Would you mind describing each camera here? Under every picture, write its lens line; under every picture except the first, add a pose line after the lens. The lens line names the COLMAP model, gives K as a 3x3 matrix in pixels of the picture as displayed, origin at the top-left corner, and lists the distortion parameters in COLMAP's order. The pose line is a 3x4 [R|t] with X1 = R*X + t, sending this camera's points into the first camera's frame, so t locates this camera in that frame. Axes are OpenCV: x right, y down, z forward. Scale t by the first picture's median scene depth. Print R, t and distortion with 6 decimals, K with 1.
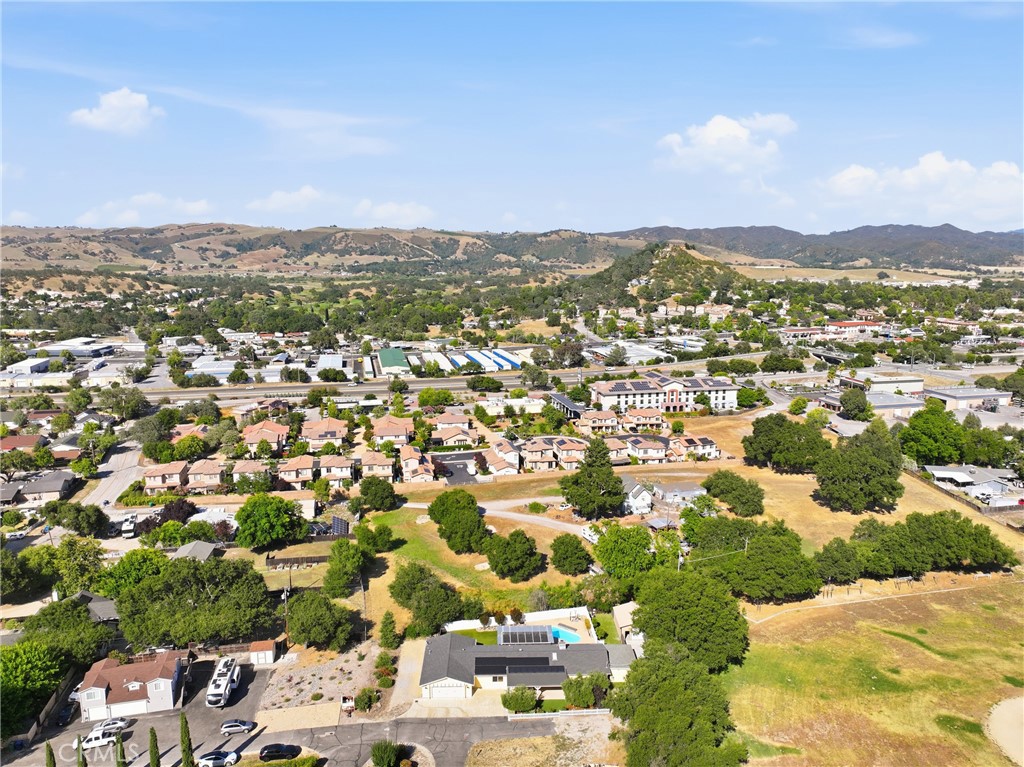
lens RADIAL K [[719.3, 0, 517.2], [0, 719.3, 379.3], [0, 0, 1]] dist [-0.005699, 0.025128]
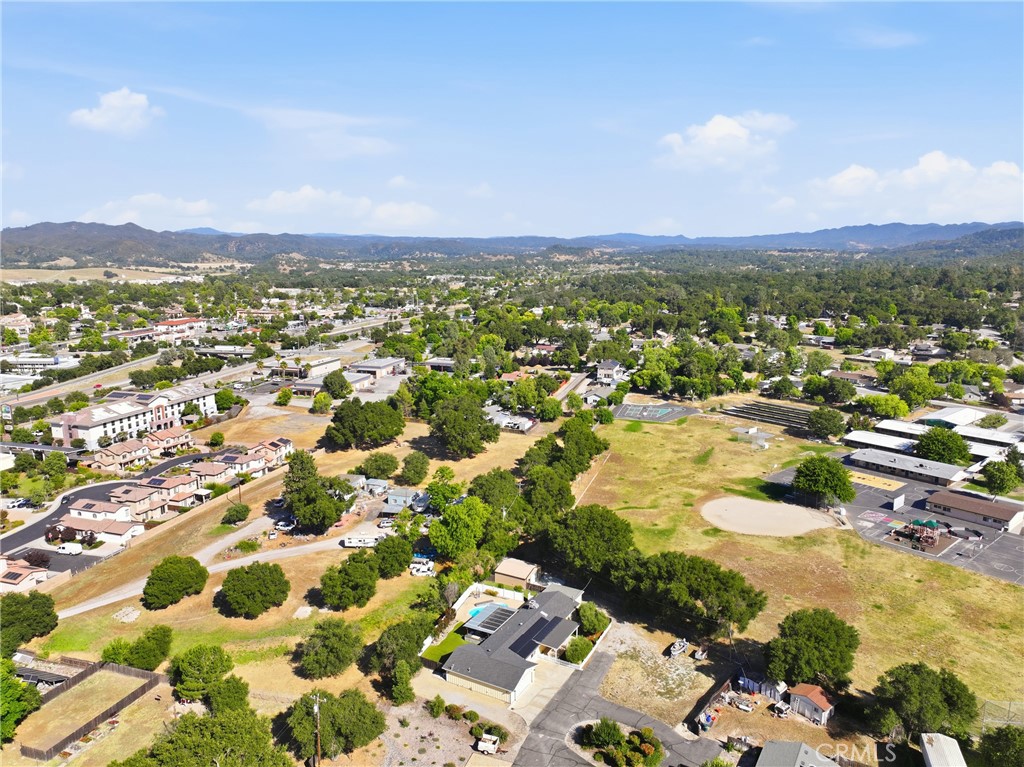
lens RADIAL K [[719.3, 0, 517.2], [0, 719.3, 379.3], [0, 0, 1]] dist [-0.005699, 0.025128]
pose [[0.516207, -0.160721, 0.841248, -0.300538], [0.158926, 0.983151, 0.090311, -0.027715], [-0.841589, 0.087077, 0.533053, 0.145943]]
